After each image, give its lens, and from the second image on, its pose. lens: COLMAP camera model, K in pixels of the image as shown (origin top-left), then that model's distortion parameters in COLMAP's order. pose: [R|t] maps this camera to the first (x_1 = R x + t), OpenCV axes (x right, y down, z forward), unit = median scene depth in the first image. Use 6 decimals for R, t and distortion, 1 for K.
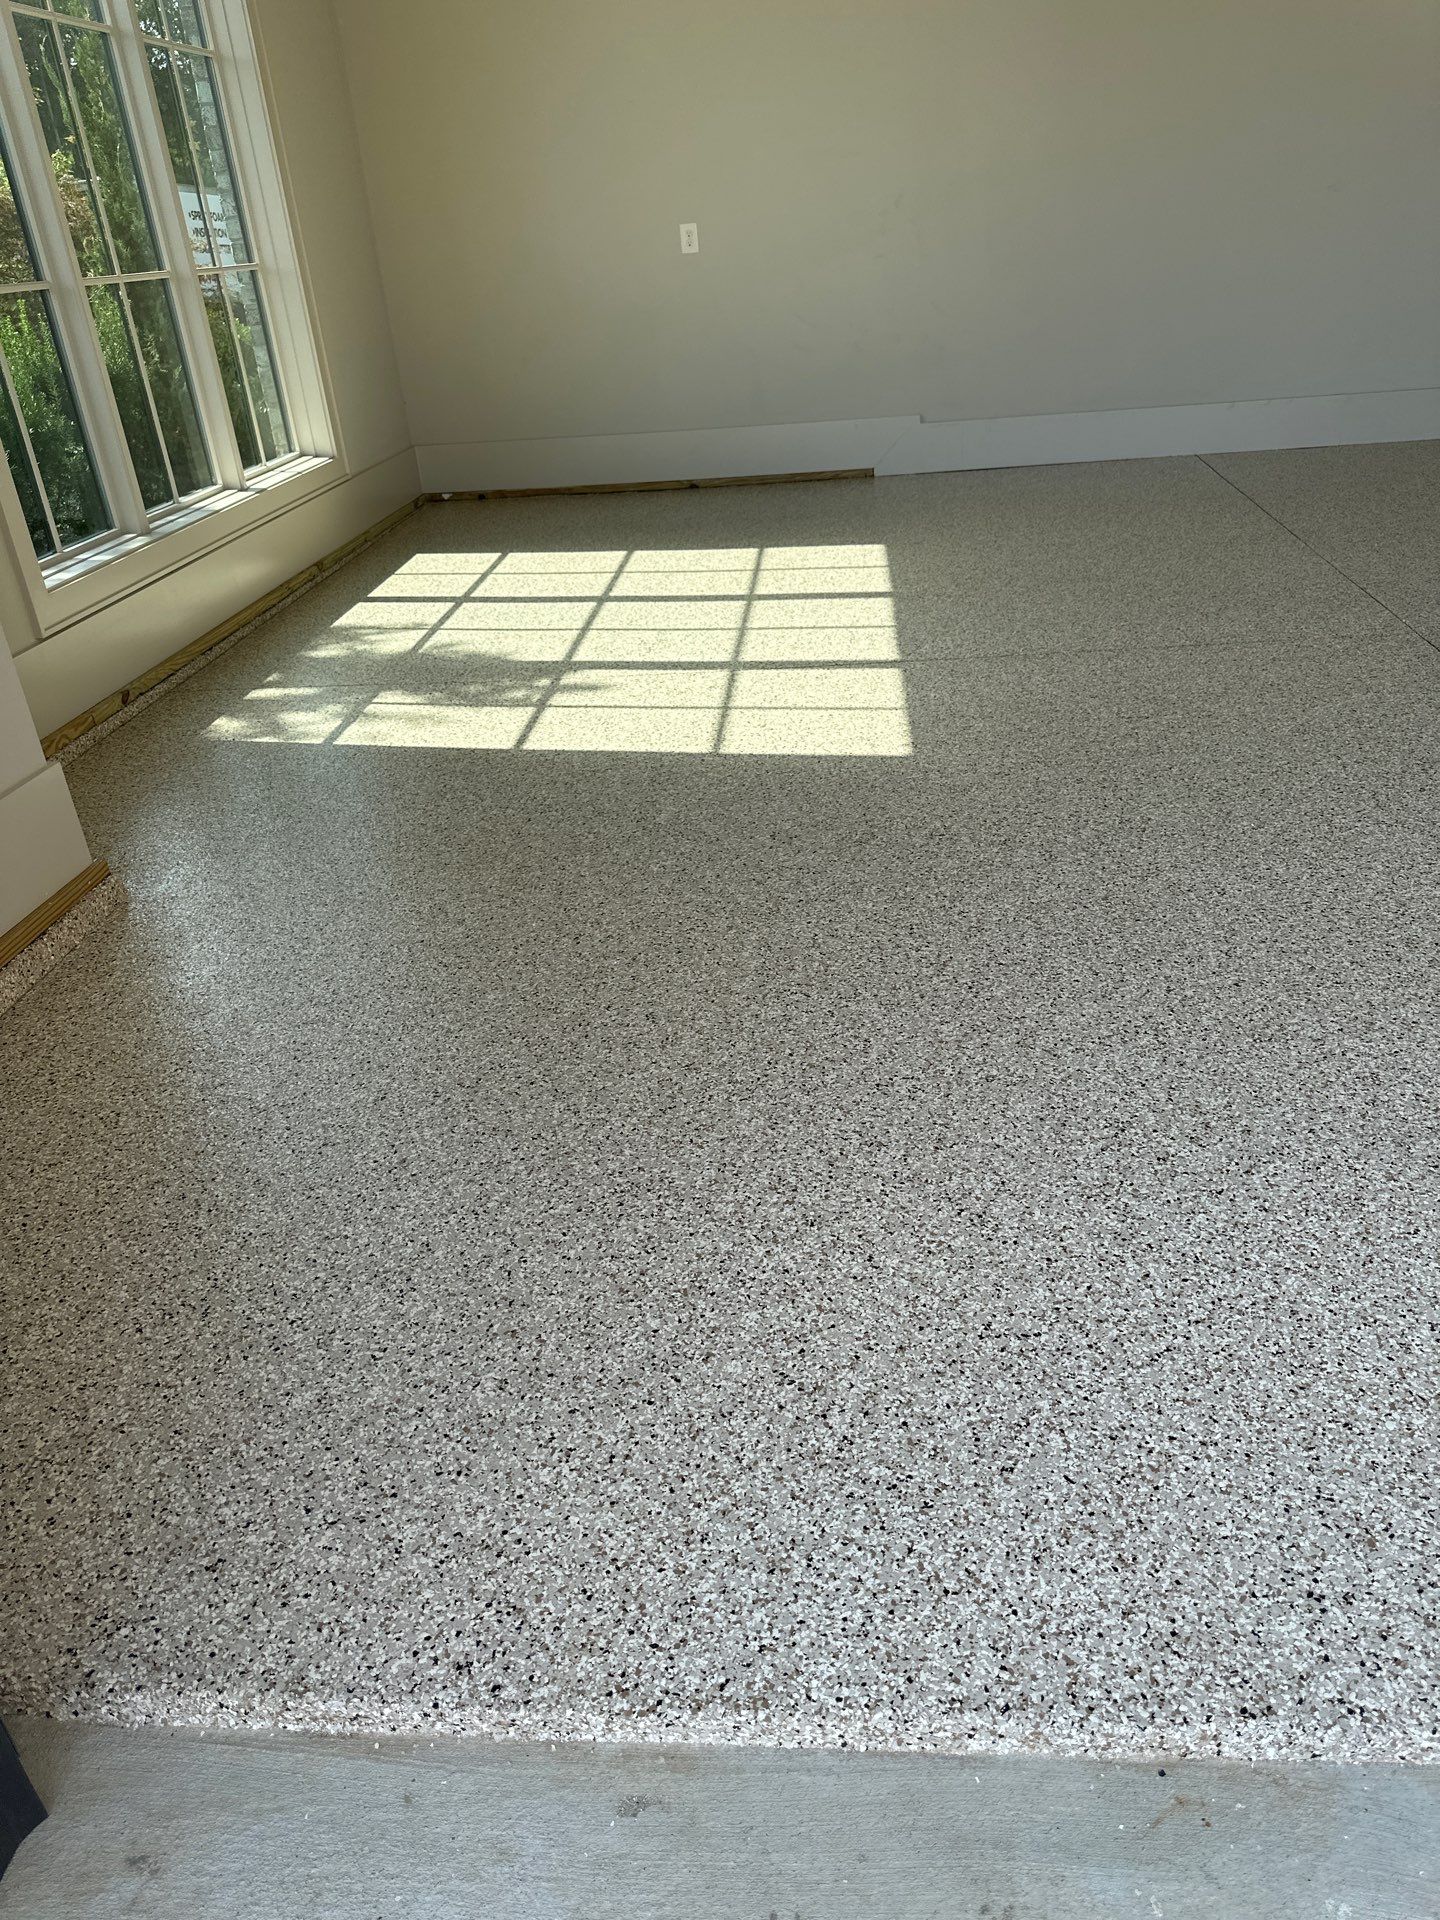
lens RADIAL K [[1431.1, 0, 784.4], [0, 1431.1, 971.2], [0, 0, 1]] dist [0.126443, -0.094121]
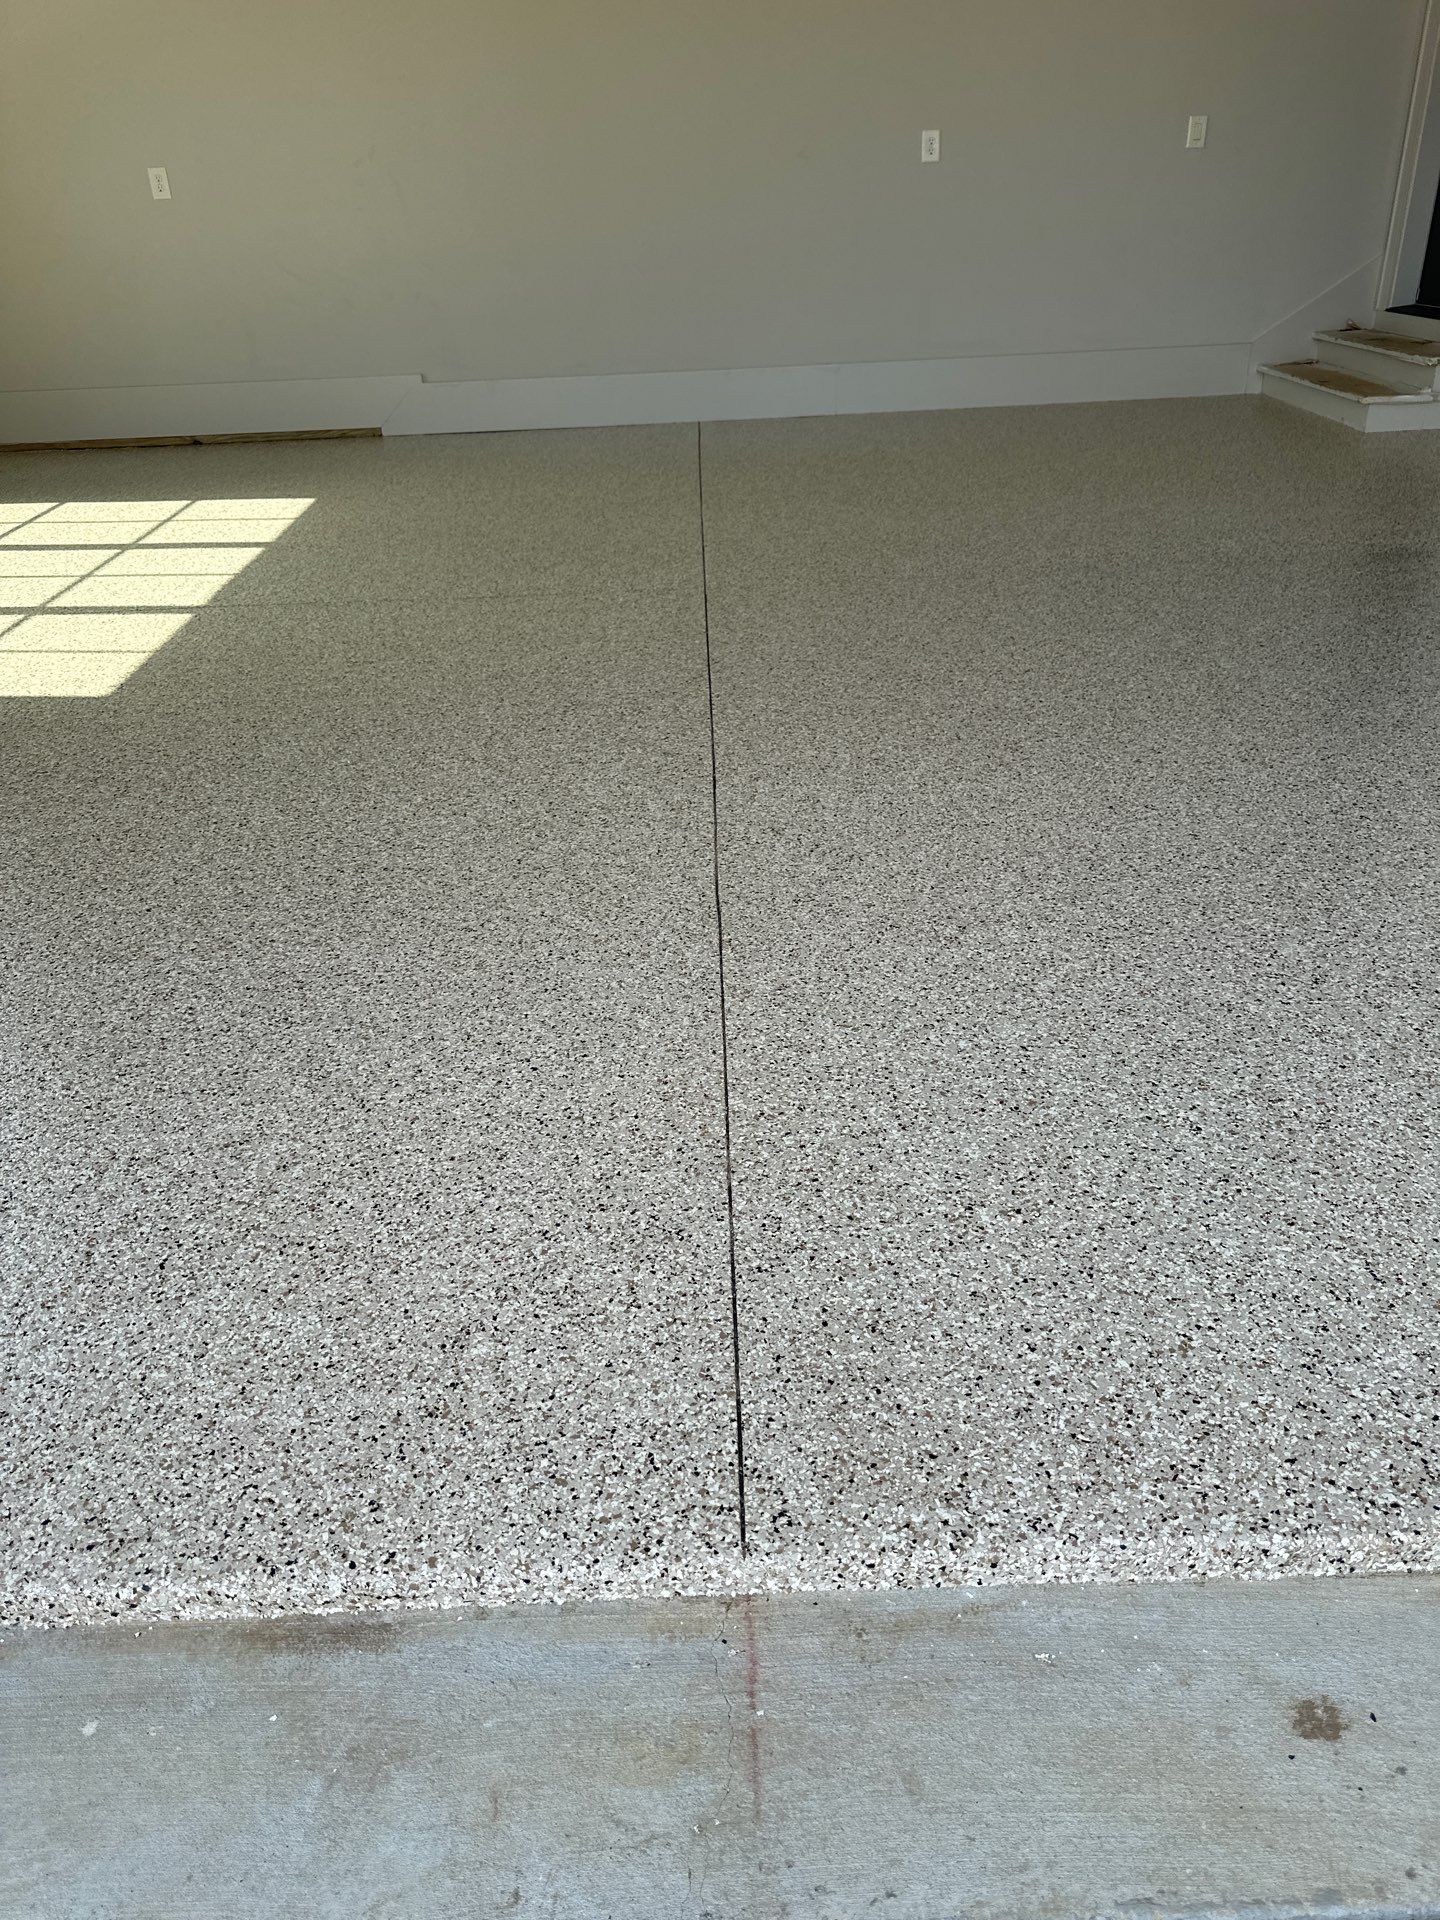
lens RADIAL K [[1431.1, 0, 784.4], [0, 1431.1, 971.2], [0, 0, 1]] dist [0.126443, -0.094121]
pose [[0.996131, -0.022627, 0.084918, 0.410005], [0.022157, 0.999734, 0.006477, 0.033623], [-0.085042, -0.004570, 0.996367, -0.015234]]
